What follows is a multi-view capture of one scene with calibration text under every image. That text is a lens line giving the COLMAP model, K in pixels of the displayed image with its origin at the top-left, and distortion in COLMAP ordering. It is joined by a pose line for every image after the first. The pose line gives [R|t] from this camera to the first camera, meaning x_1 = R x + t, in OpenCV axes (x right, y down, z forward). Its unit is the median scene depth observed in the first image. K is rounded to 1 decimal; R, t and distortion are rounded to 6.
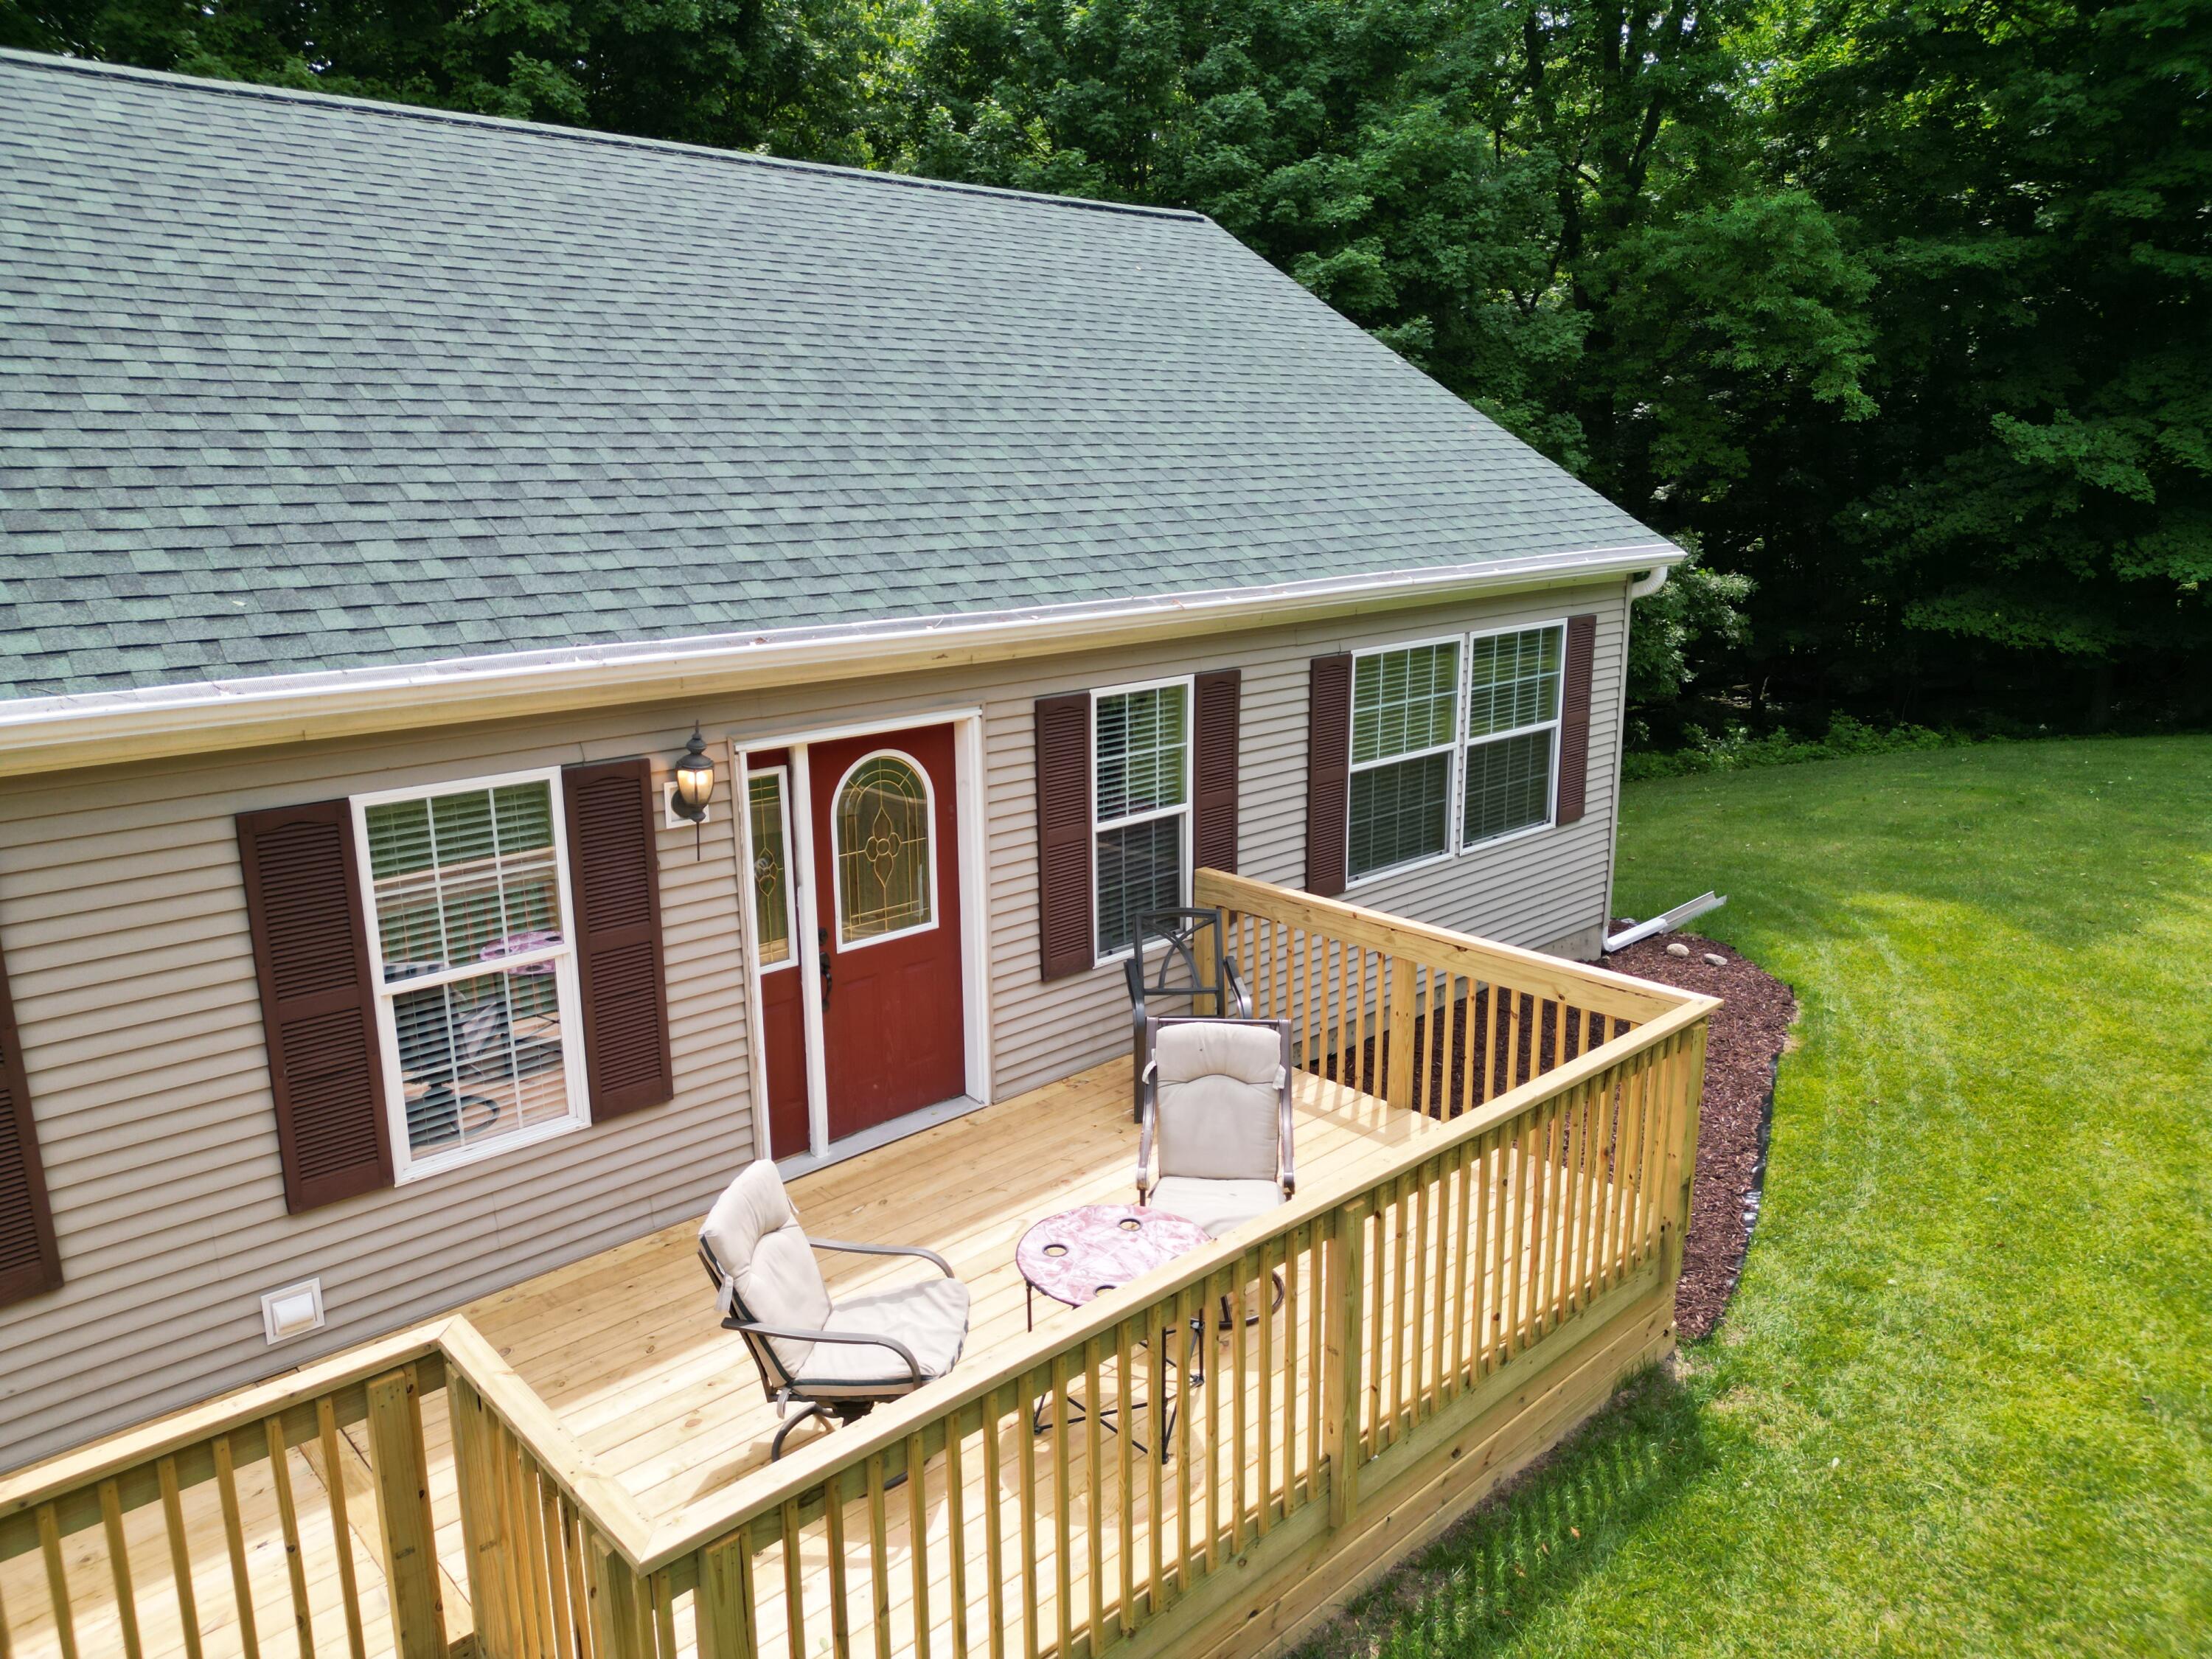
lens RADIAL K [[1540.6, 0, 1091.6], [0, 1540.6, 824.7], [0, 0, 1]] dist [0.090961, -0.102699]
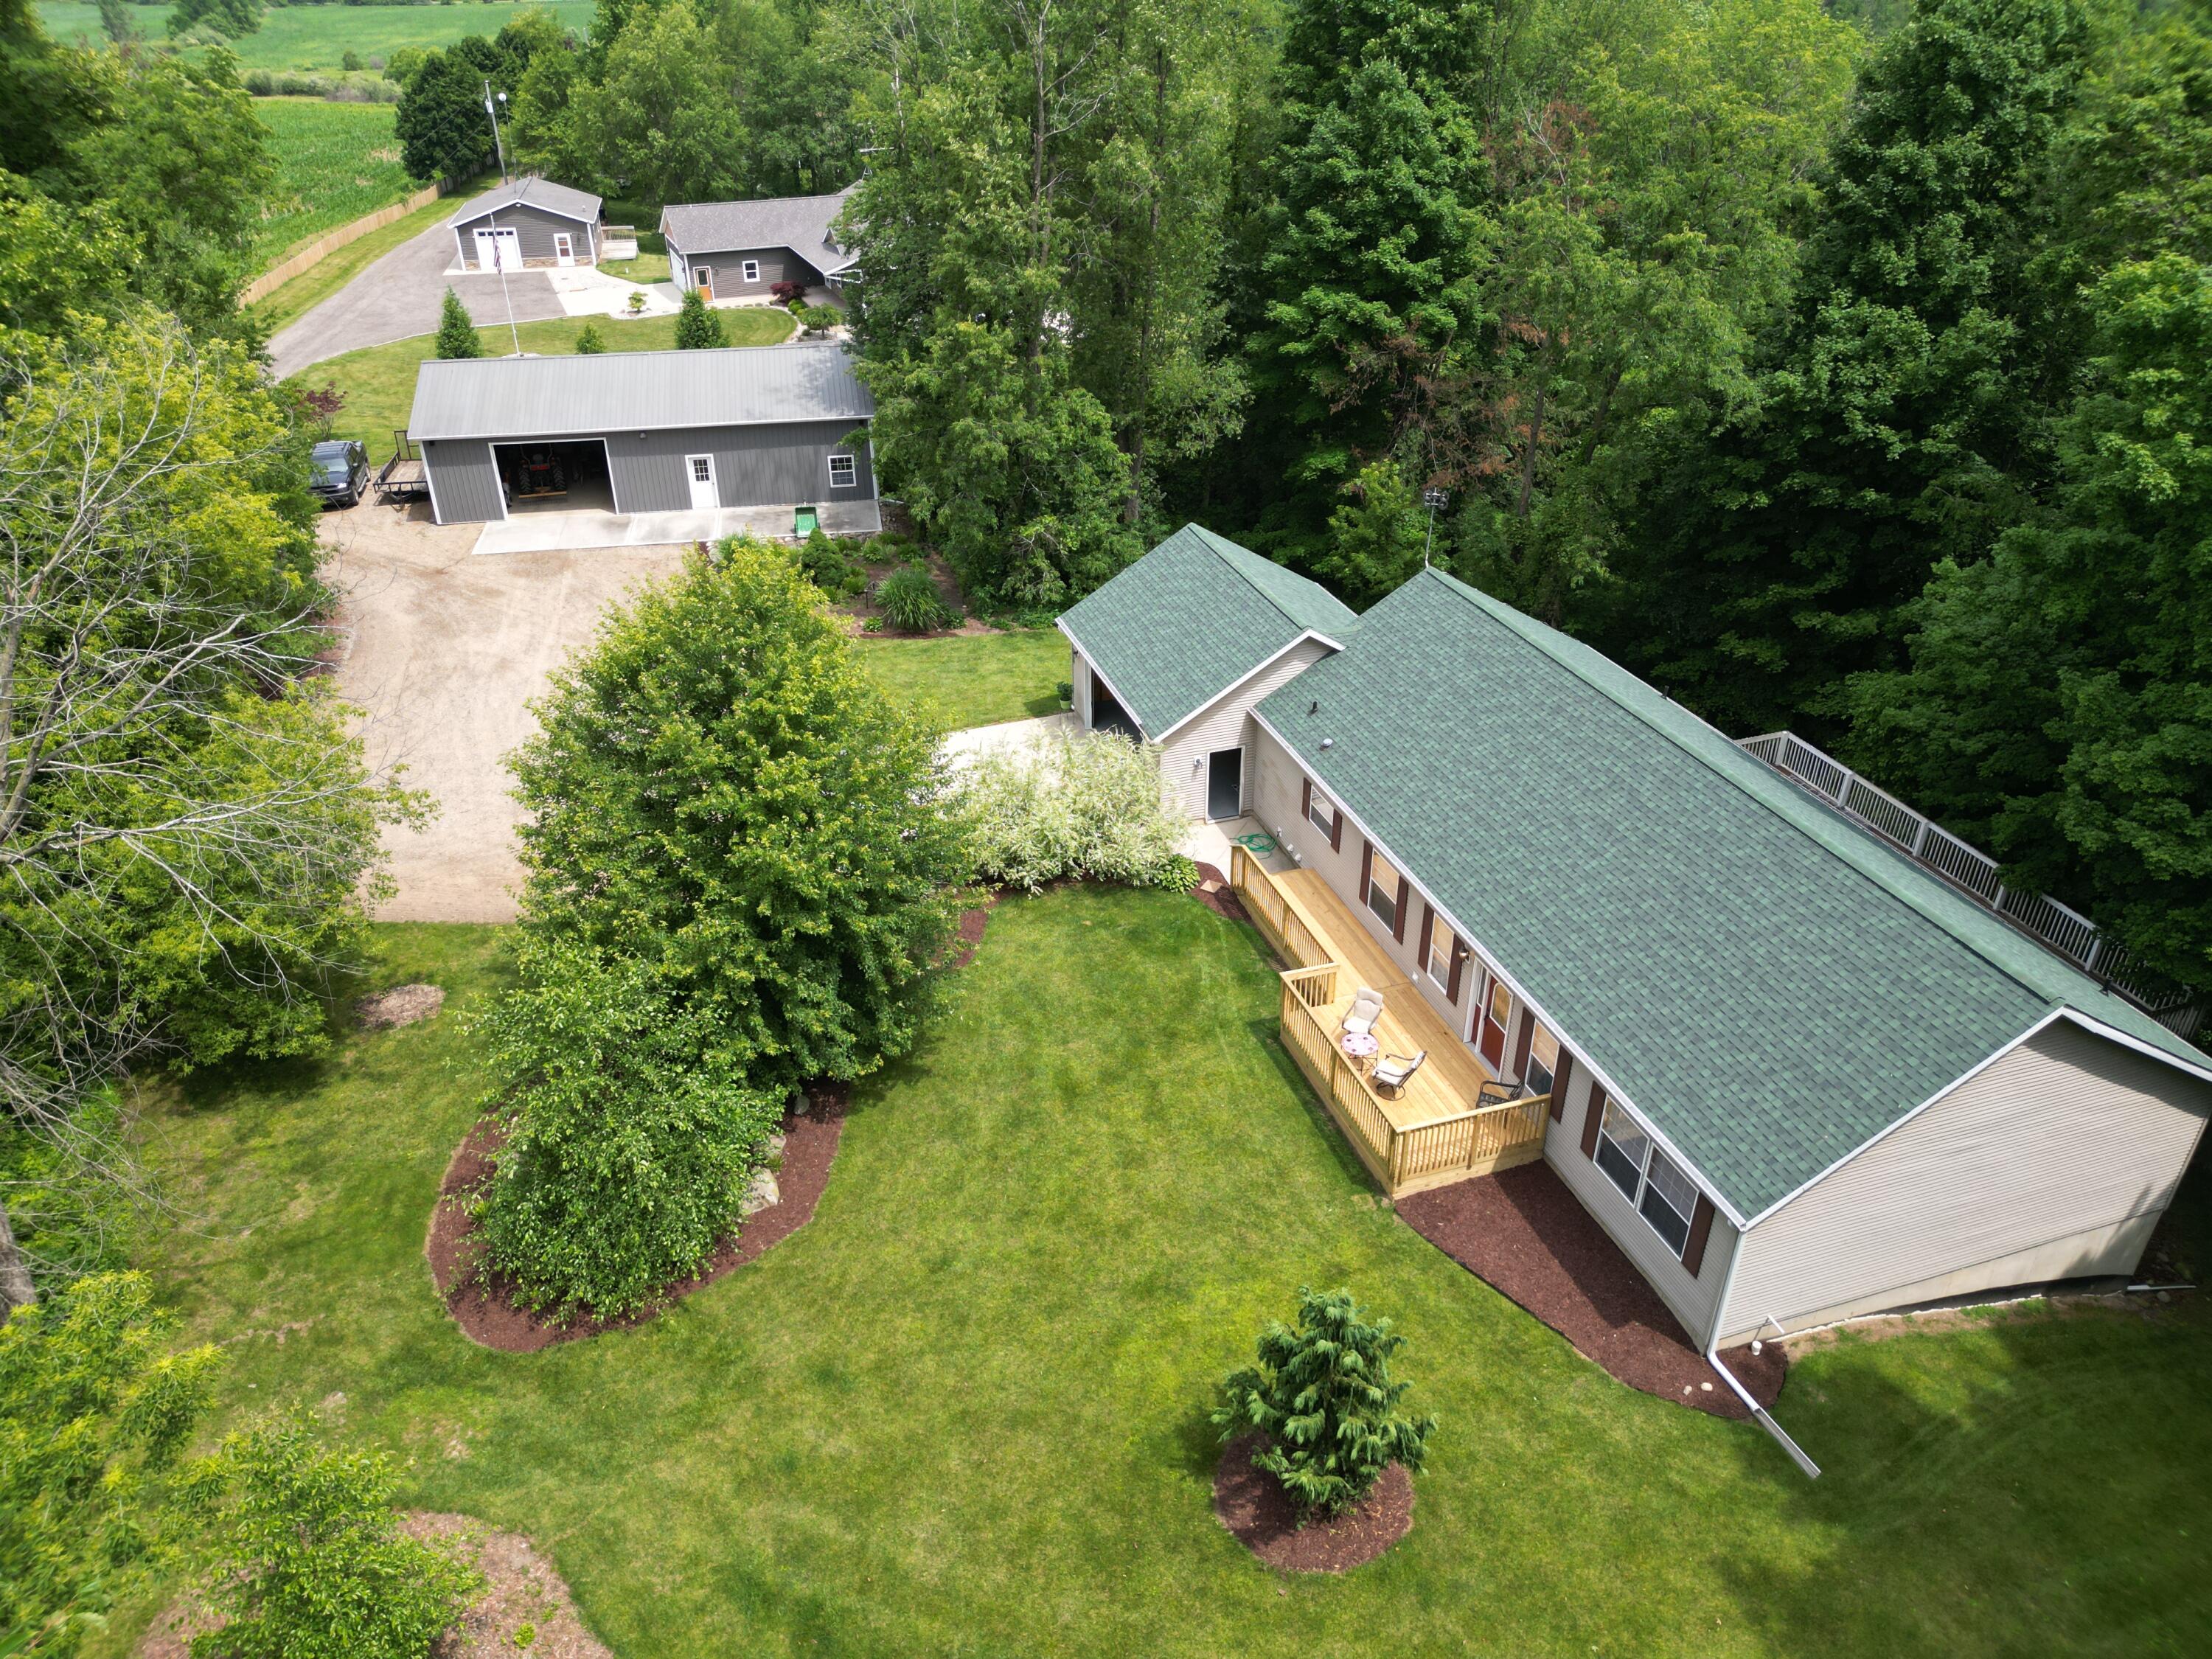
lens RADIAL K [[1540.6, 0, 1091.6], [0, 1540.6, 824.7], [0, 0, 1]] dist [0.090961, -0.102699]
pose [[-0.410794, 0.469154, -0.781756, 2.787584], [-0.202142, 0.789237, 0.579864, -2.142920], [0.889037, 0.396231, -0.229379, 0.707997]]
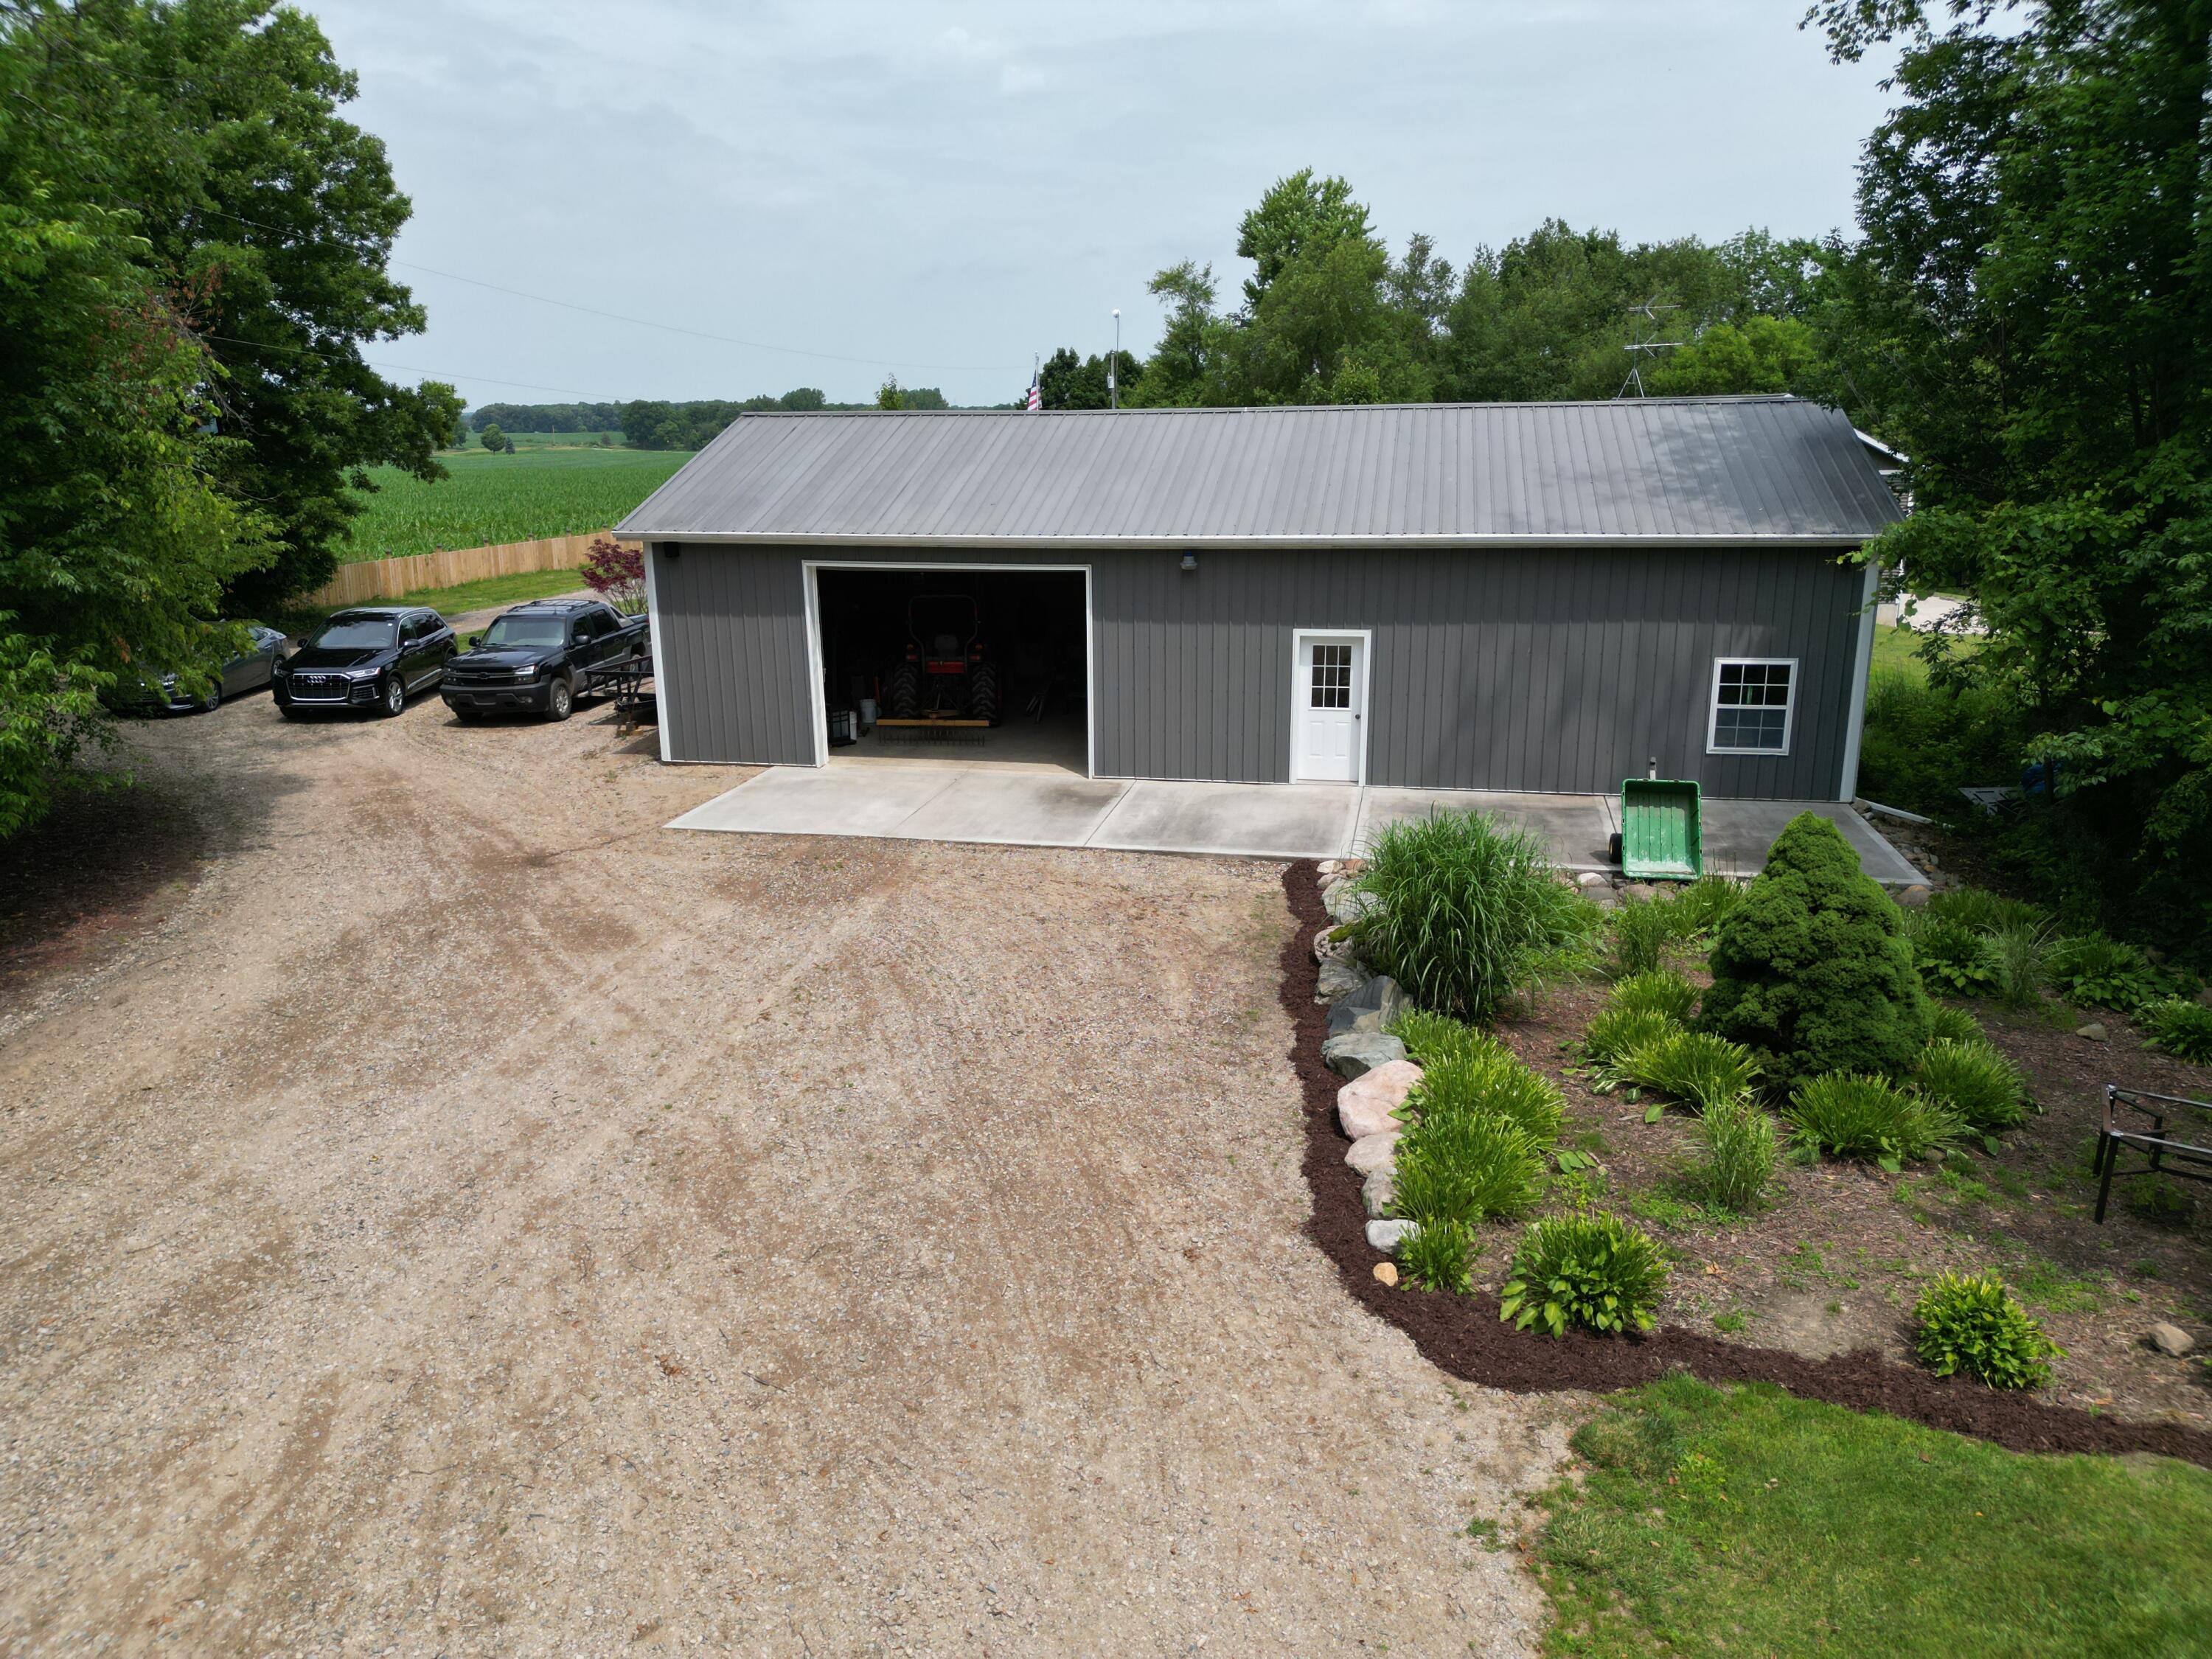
lens RADIAL K [[1540.6, 0, 1091.6], [0, 1540.6, 824.7], [0, 0, 1]] dist [0.090961, -0.102699]
pose [[-0.717488, 0.195283, -0.668637, -0.925729], [-0.146178, 0.896312, 0.418636, 0.372133], [0.681060, 0.398106, -0.614547, -1.869050]]
